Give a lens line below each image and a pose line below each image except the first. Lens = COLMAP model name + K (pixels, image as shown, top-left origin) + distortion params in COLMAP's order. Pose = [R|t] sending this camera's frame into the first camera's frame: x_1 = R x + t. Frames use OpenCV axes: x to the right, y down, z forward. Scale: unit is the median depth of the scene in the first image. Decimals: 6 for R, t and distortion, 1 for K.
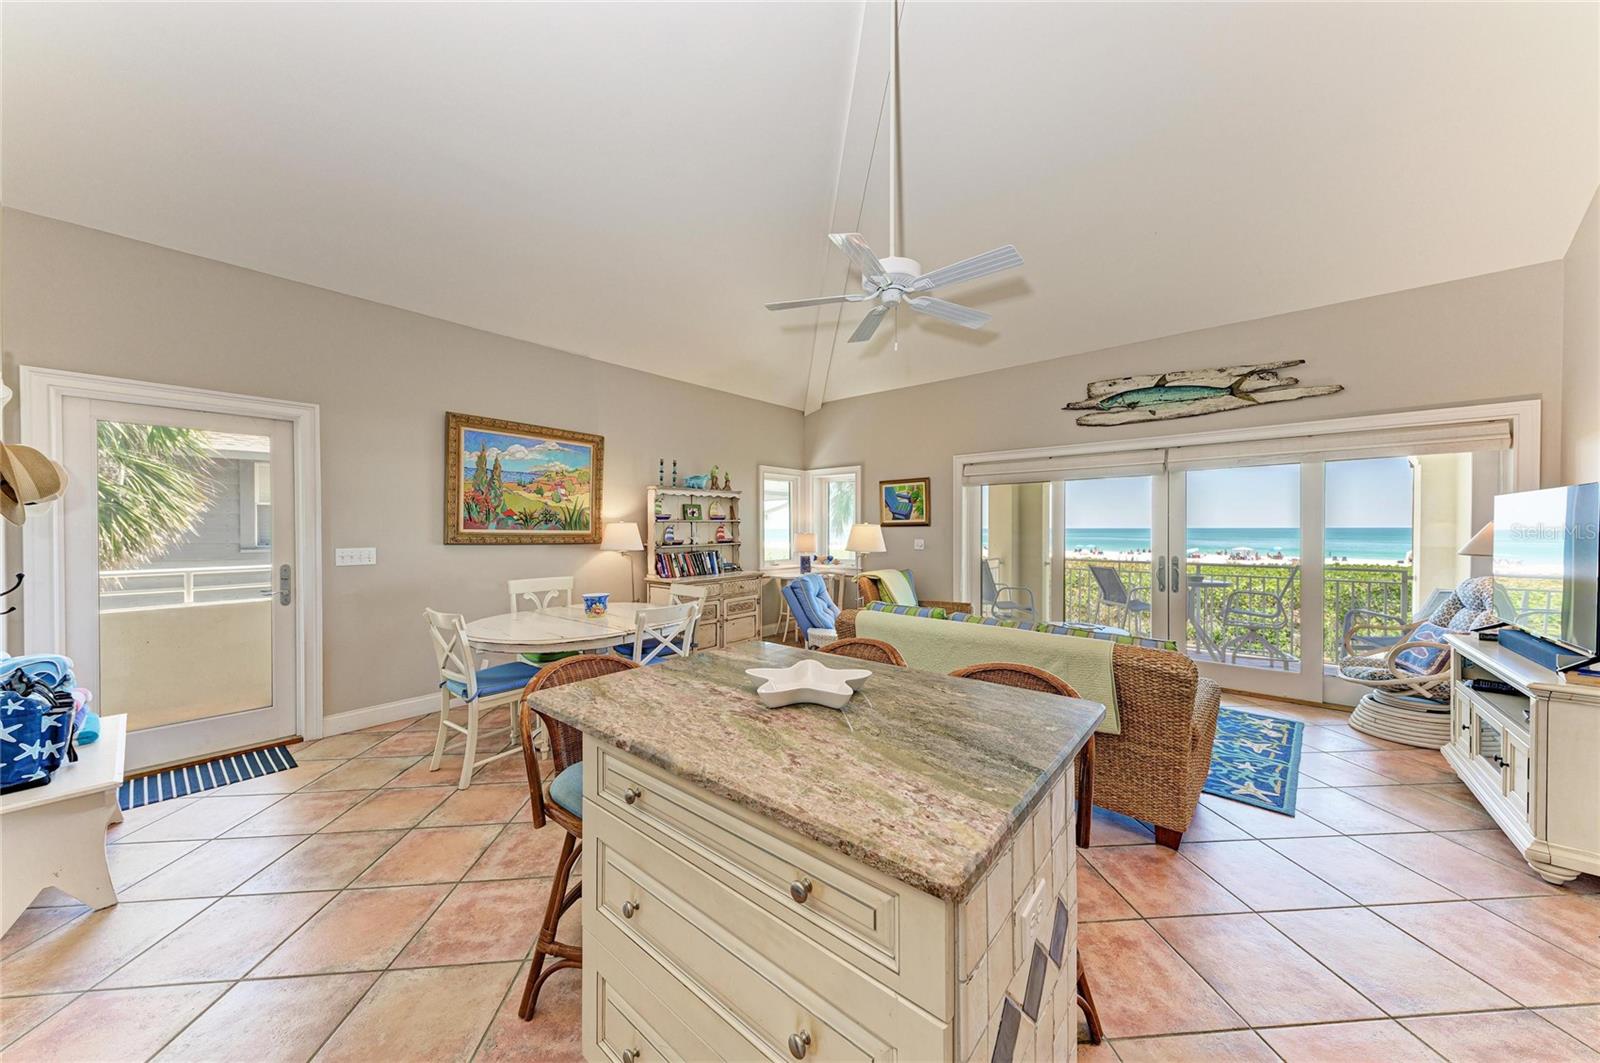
lens RADIAL K [[541.2, 0, 799.5], [0, 541.2, 535.1], [0, 0, 1]] dist [0.017853, -0.003702]
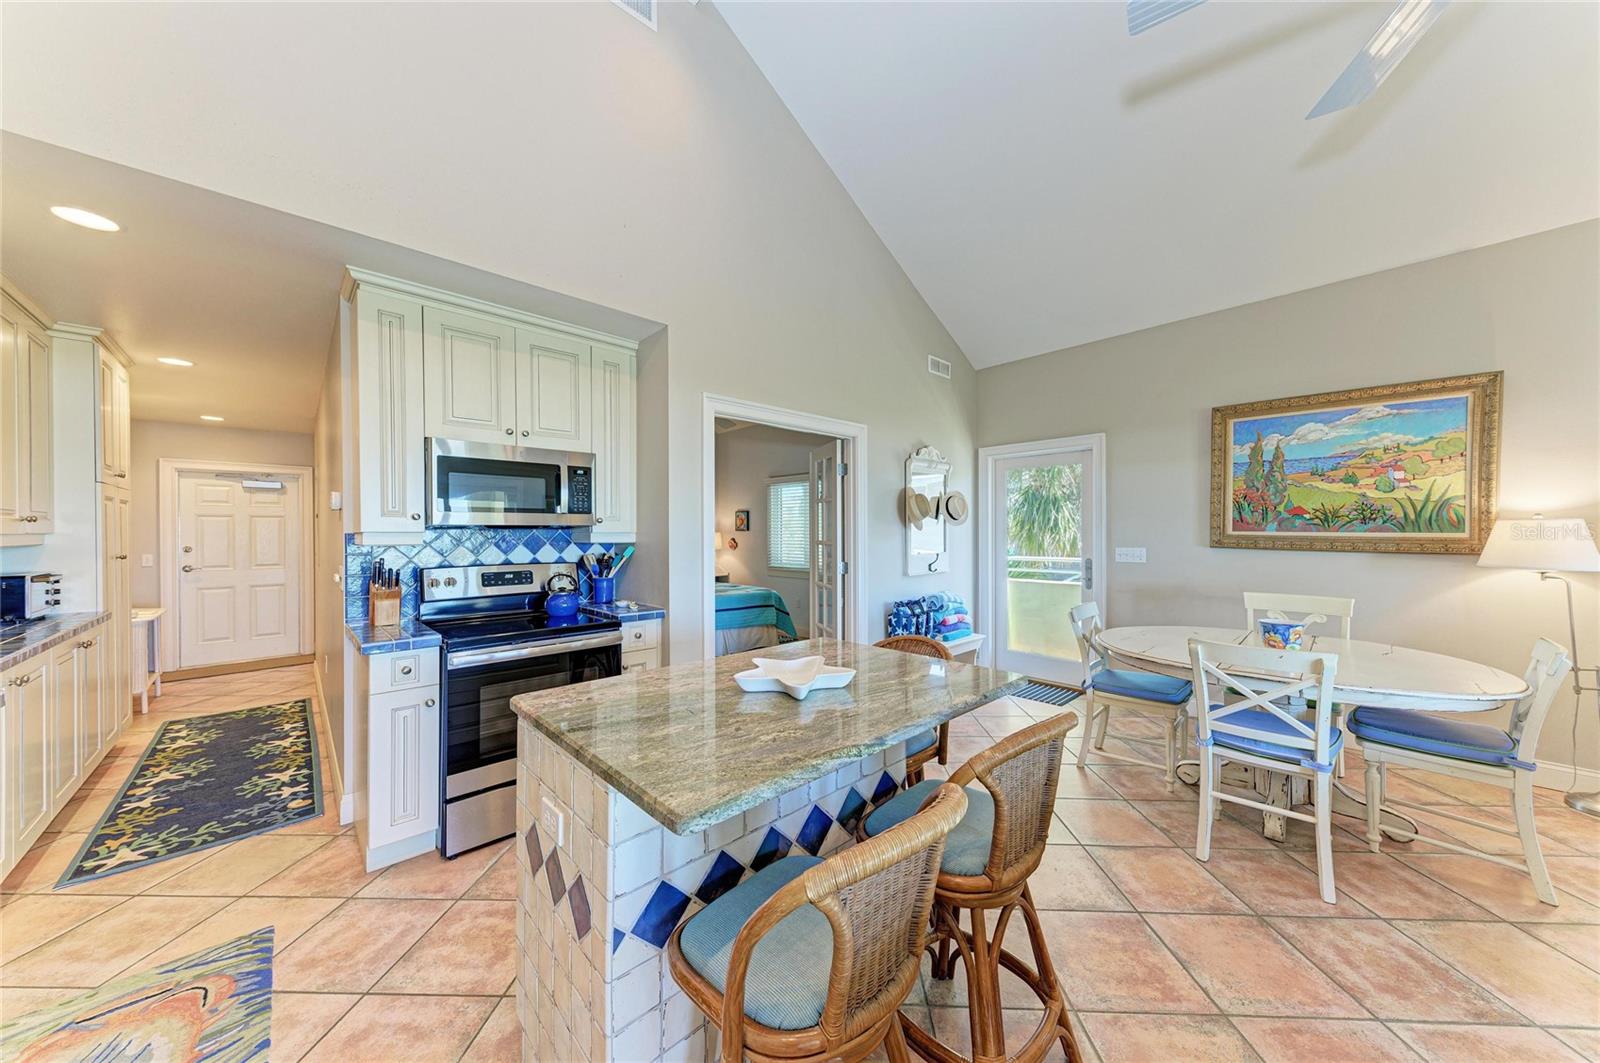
lens RADIAL K [[541.2, 0, 801.5], [0, 541.2, 532.2], [0, 0, 1]] dist [0.017853, -0.003702]
pose [[-0.115826, 0.001521, -0.993268, 0.326082], [-0.007053, 0.999972, 0.002353, -0.005484], [0.993244, 0.007278, -0.115812, 0.338006]]
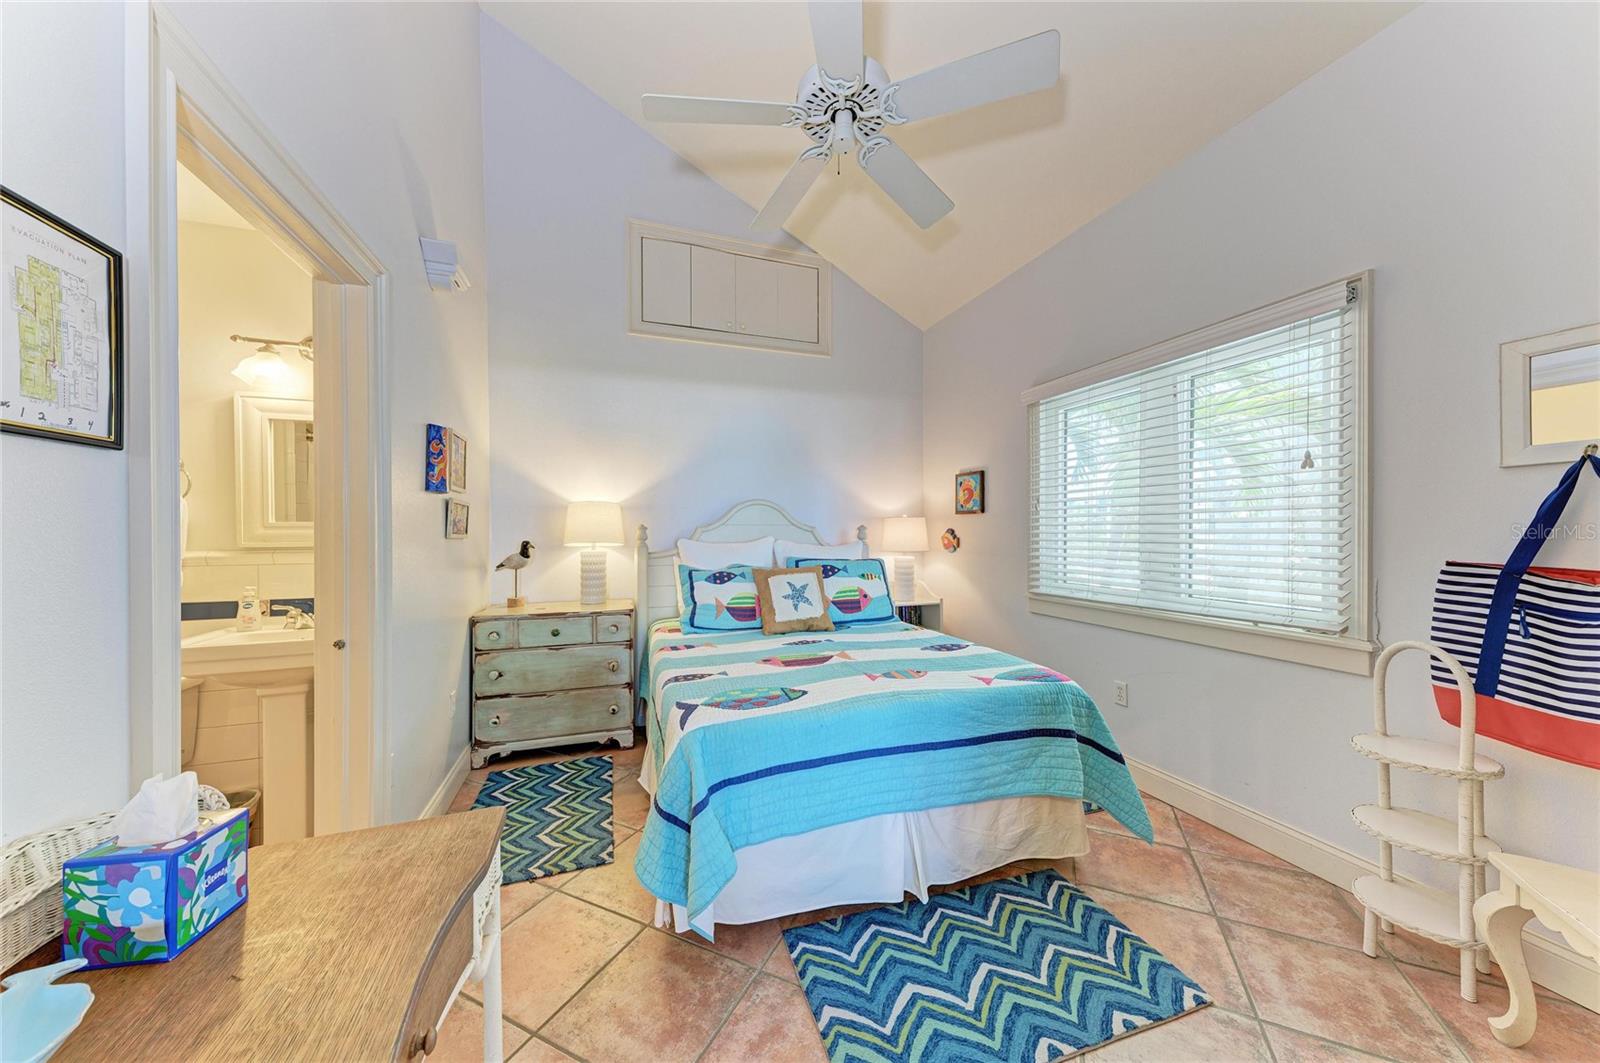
lens RADIAL K [[541.2, 0, 803.0], [0, 541.2, 534.1], [0, 0, 1]] dist [0.017853, -0.003702]
pose [[-0.499264, 0.005211, -0.866434, -0.488727], [-0.006584, 0.999930, 0.009808, 0.019456], [0.866425, 0.010602, -0.499195, 0.151729]]
